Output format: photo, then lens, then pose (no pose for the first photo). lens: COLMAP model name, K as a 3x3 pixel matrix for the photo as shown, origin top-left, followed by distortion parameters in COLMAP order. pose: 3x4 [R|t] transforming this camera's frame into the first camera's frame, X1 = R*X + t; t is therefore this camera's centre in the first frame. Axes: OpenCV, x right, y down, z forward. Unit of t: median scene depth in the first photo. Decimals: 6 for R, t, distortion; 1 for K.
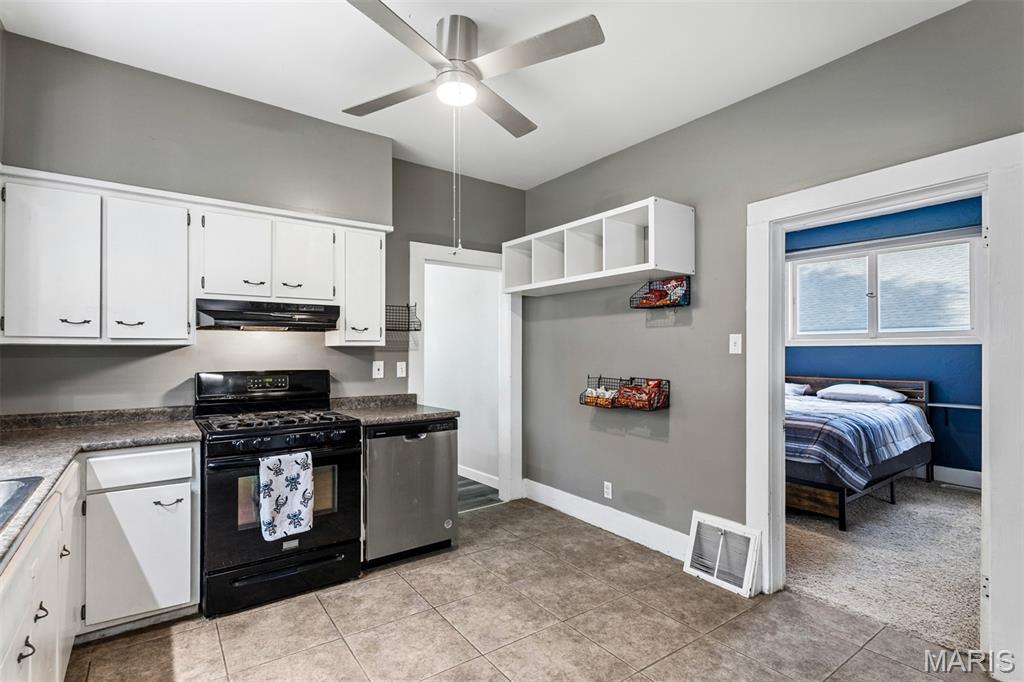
lens RADIAL K [[490.1, 0, 504.1], [0, 490.1, 348.2], [0, 0, 1]] dist [0.002221, 0.000020]
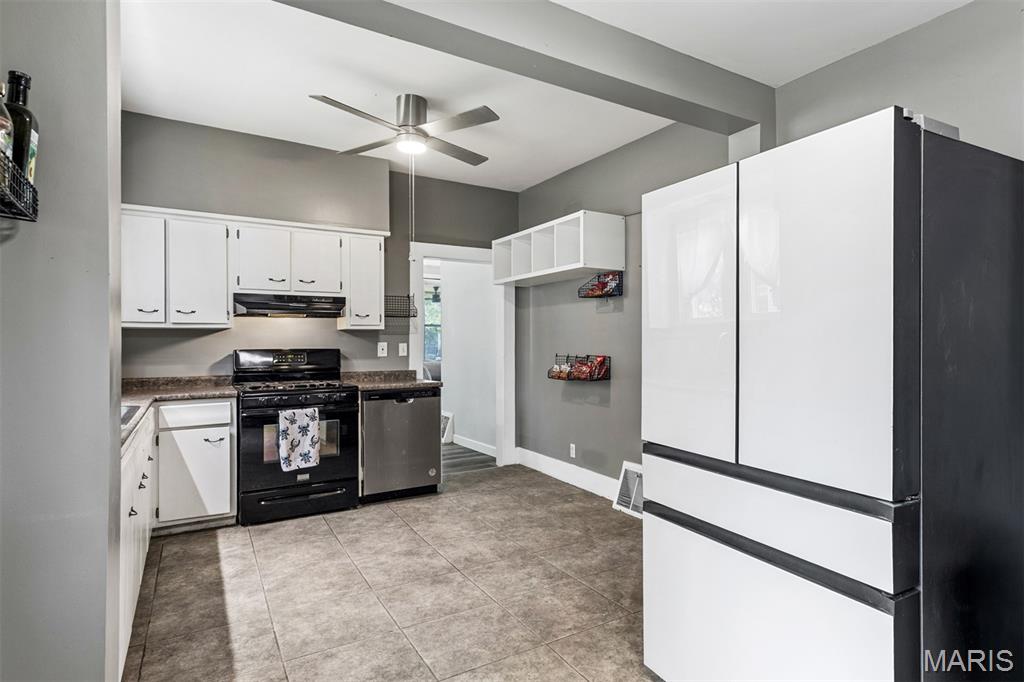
lens RADIAL K [[568.1, 0, 558.8], [0, 568.1, 342.6], [0, 0, 1]] dist [0.007286, 0.001688]
pose [[0.998631, -0.001588, -0.052290, 0.347248], [0.002030, 0.999963, 0.008393, 0.022758], [0.052275, -0.008488, 0.998597, -0.516656]]
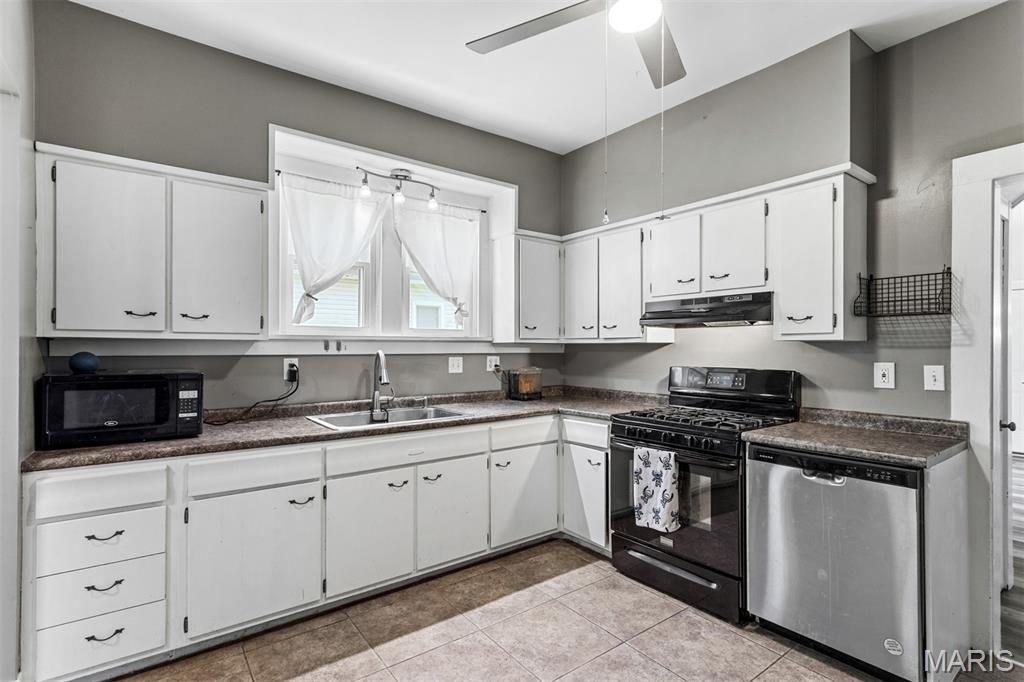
lens RADIAL K [[493.0, 0, 488.3], [0, 493.0, 347.1], [0, 0, 1]] dist [0.004141, 0.000747]
pose [[0.006329, -0.000576, -0.999980, 0.576003], [0.007623, 0.999971, -0.000527, 0.002727], [0.999951, -0.007619, 0.006333, 0.645603]]
